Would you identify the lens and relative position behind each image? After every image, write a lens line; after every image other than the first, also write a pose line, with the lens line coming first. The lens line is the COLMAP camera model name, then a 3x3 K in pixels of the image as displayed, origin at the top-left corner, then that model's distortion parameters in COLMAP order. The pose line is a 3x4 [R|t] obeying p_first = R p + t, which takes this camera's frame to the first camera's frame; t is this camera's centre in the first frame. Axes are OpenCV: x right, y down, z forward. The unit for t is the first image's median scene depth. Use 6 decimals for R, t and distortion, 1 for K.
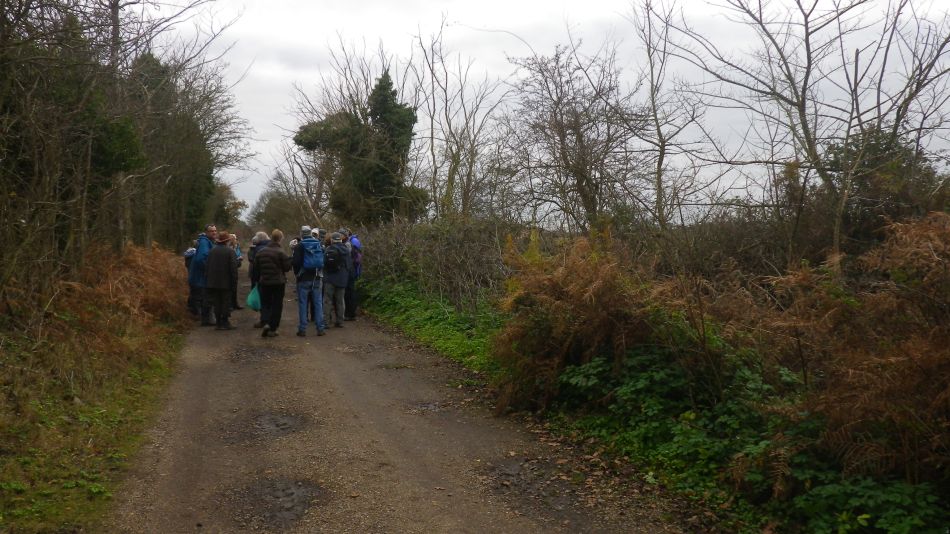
lens RADIAL K [[773.4, 0, 475.1], [0, 773.4, 303.7], [0, 0, 1]] dist [0.006191, 0.002368]
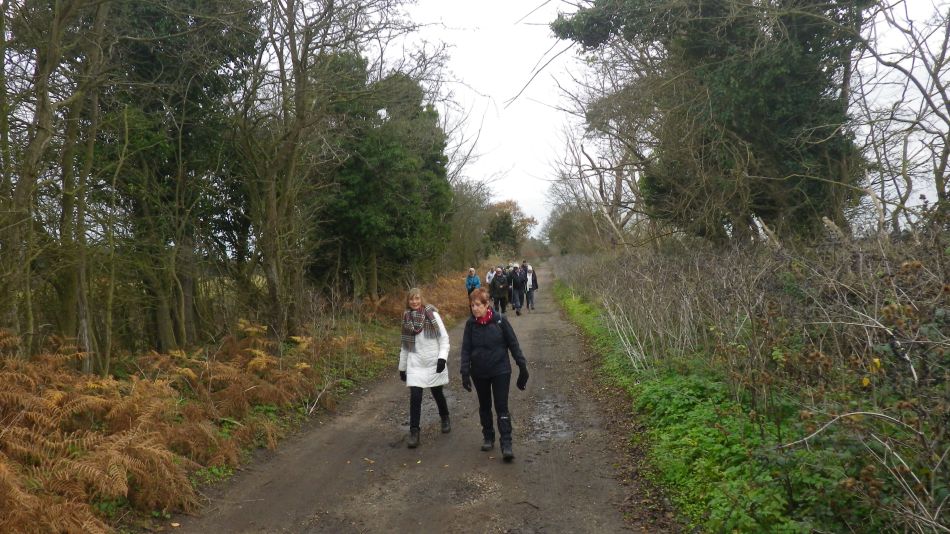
lens RADIAL K [[785.8, 0, 475.0], [0, 785.8, 267.0], [0, 0, 1]] dist [-0.007255, -0.002221]
pose [[0.927951, -0.044863, -0.369991, -0.099220], [0.020495, 0.997369, -0.069533, -0.048092], [0.372137, 0.056941, 0.926430, 0.482376]]
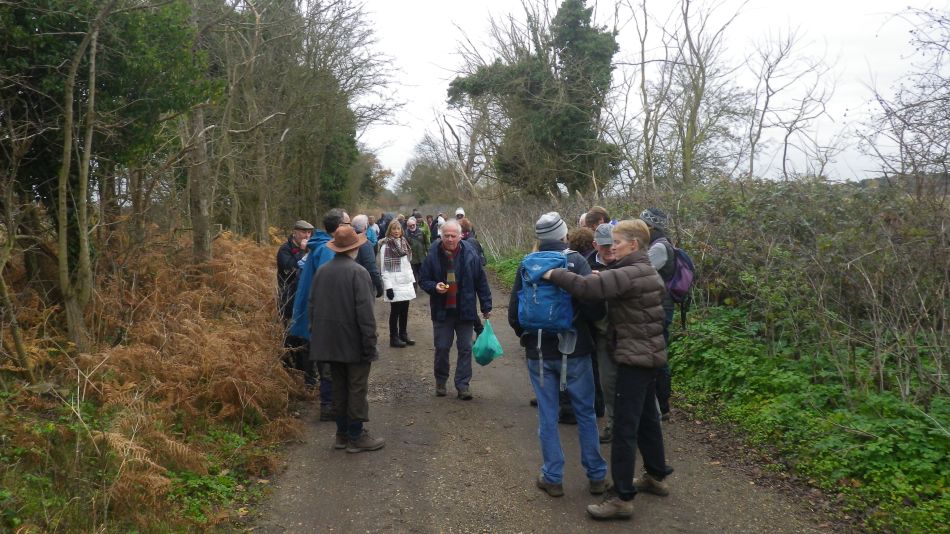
lens RADIAL K [[785.8, 0, 475.0], [0, 785.8, 267.0], [0, 0, 1]] dist [-0.007255, -0.002221]
pose [[0.983116, -0.011877, -0.182598, -0.059783], [0.011537, 0.999929, -0.002924, -0.023377], [0.182619, 0.000768, 0.983183, 0.194872]]
